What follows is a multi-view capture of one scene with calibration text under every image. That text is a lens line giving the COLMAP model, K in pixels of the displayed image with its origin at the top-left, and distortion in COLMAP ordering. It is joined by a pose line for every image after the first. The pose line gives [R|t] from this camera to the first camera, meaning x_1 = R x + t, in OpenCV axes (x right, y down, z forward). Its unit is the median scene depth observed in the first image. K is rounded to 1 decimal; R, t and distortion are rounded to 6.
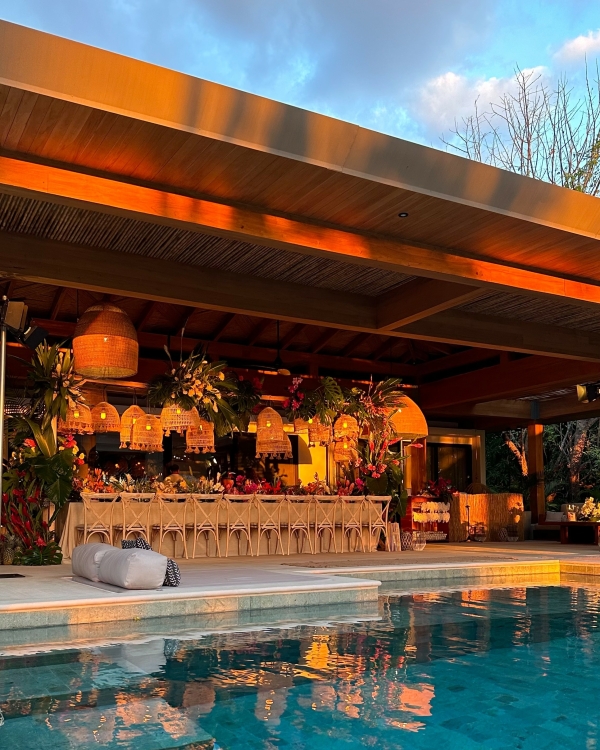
lens RADIAL K [[1770.6, 0, 303.7], [0, 1770.6, 377.3], [0, 0, 1]] dist [0.427877, 0.000000]
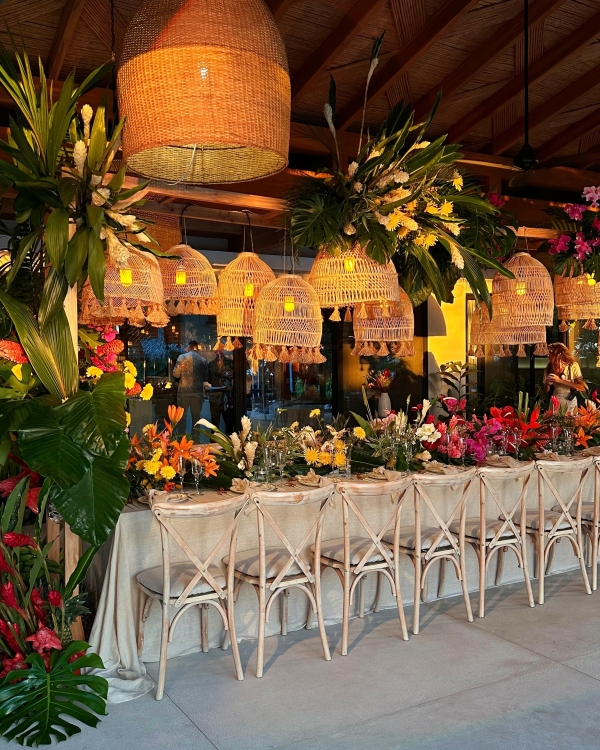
lens RADIAL K [[1770.6, 0, 294.9], [0, 1770.6, 375.7], [0, 0, 1]] dist [0.427877, 0.000000]
pose [[0.999938, -0.010296, -0.004272, -0.088991], [0.010637, 0.995938, 0.089412, 0.007632], [0.003334, -0.089452, 0.995986, 0.609451]]
